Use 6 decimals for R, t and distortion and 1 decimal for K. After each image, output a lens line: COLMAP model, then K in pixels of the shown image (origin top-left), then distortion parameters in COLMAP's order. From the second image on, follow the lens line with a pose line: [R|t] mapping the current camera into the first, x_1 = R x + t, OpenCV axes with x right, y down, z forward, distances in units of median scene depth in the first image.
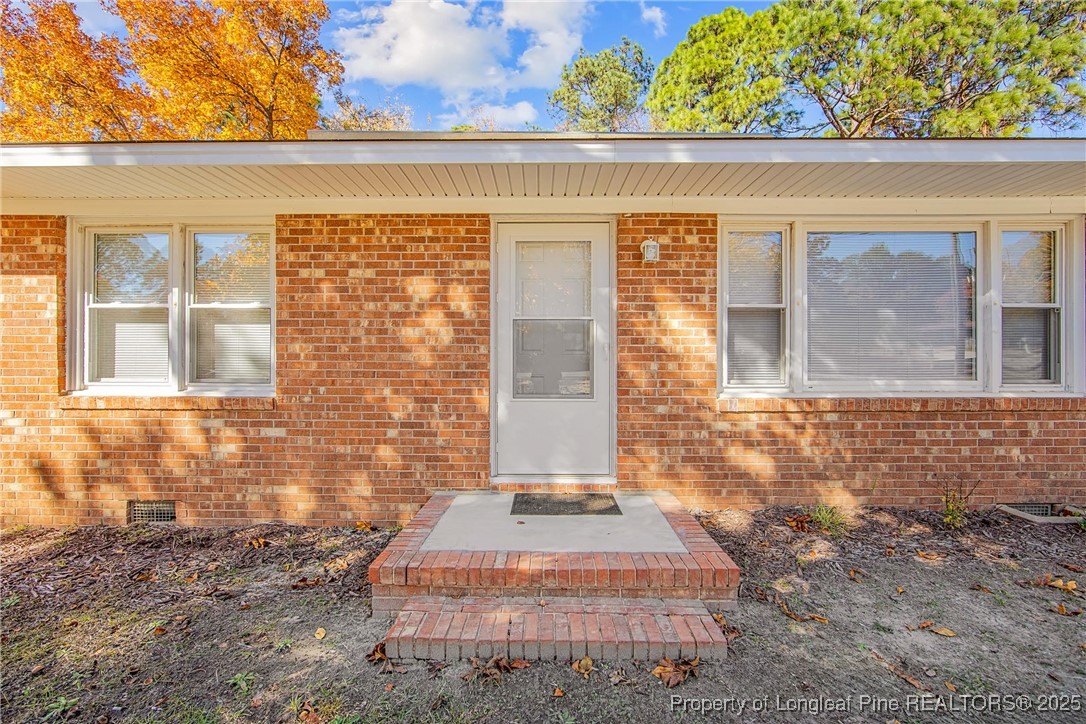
lens RADIAL K [[427.0, 0, 538.5], [0, 427.0, 368.8], [0, 0, 1]] dist [-0.021450, 0.000056]
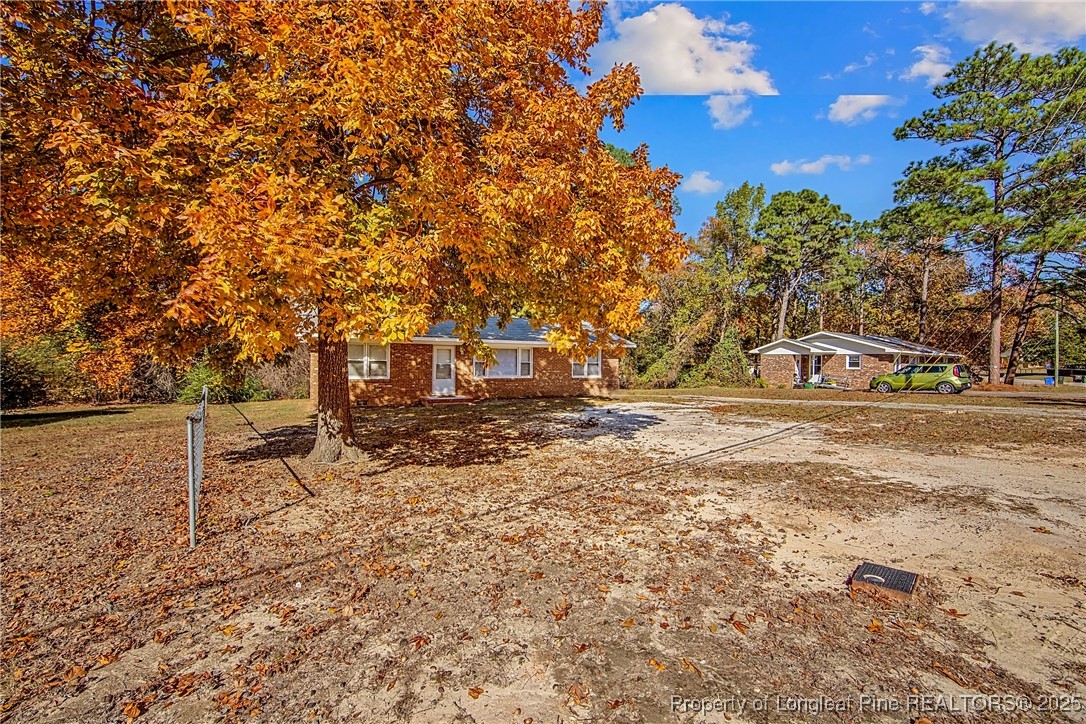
lens RADIAL K [[427.0, 0, 538.5], [0, 427.0, 368.8], [0, 0, 1]] dist [-0.021450, 0.000056]
pose [[0.875833, 0.003107, 0.482605, -1.501434], [-0.004707, 0.999987, 0.002104, -0.073172], [-0.482592, -0.004114, 0.875836, -4.240974]]
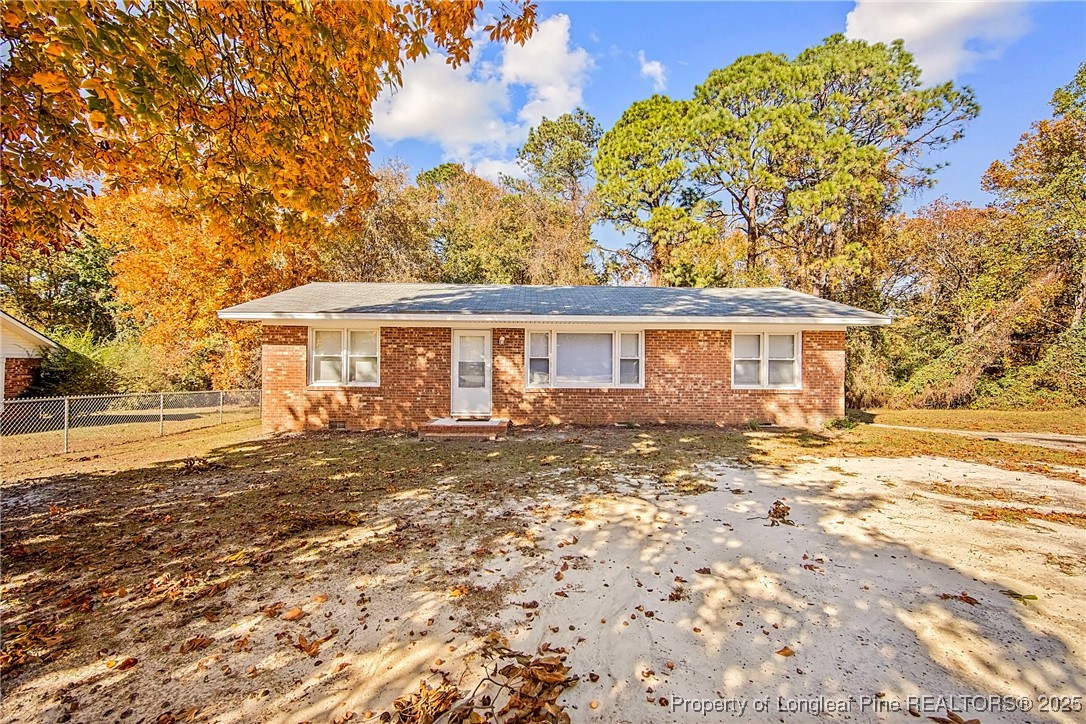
lens RADIAL K [[427.0, 0, 538.5], [0, 427.0, 368.8], [0, 0, 1]] dist [-0.021450, 0.000056]
pose [[0.999443, 0.007248, 0.032580, 0.411895], [-0.007028, 0.999952, -0.006852, -0.048120], [-0.032628, 0.006619, 0.999446, -2.064438]]
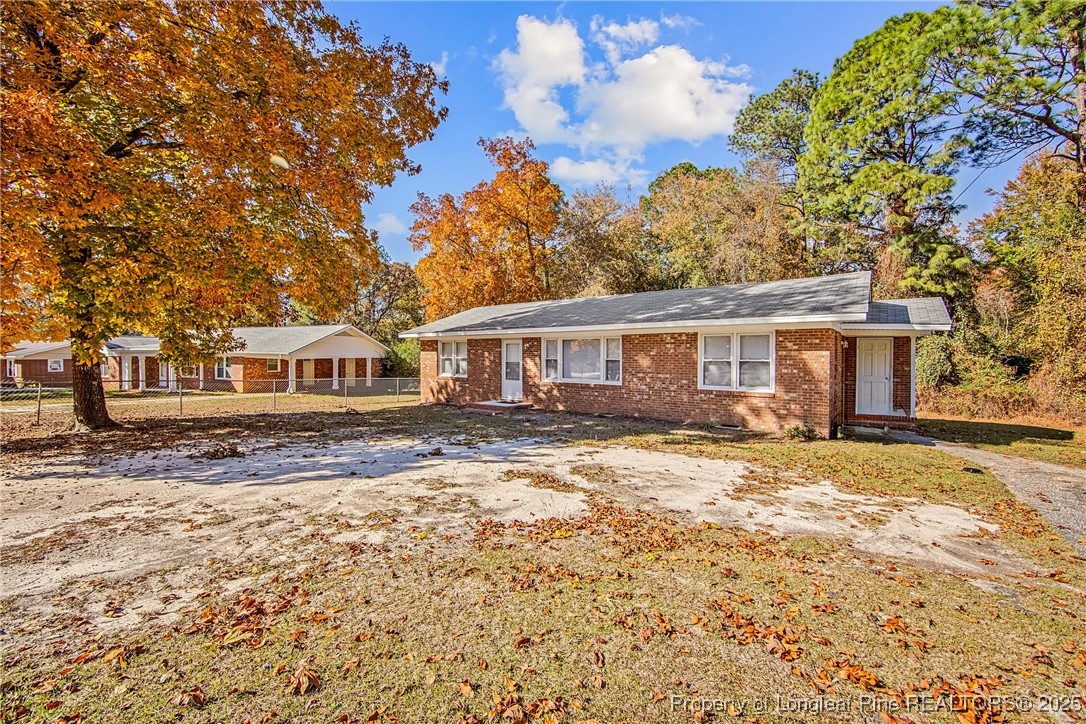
lens RADIAL K [[427.0, 0, 538.5], [0, 427.0, 368.8], [0, 0, 1]] dist [-0.021450, 0.000056]
pose [[0.804419, 0.020678, -0.593703, 2.813280], [-0.014071, 0.999777, 0.015755, -0.118200], [0.593896, -0.004320, 0.804530, -2.314889]]
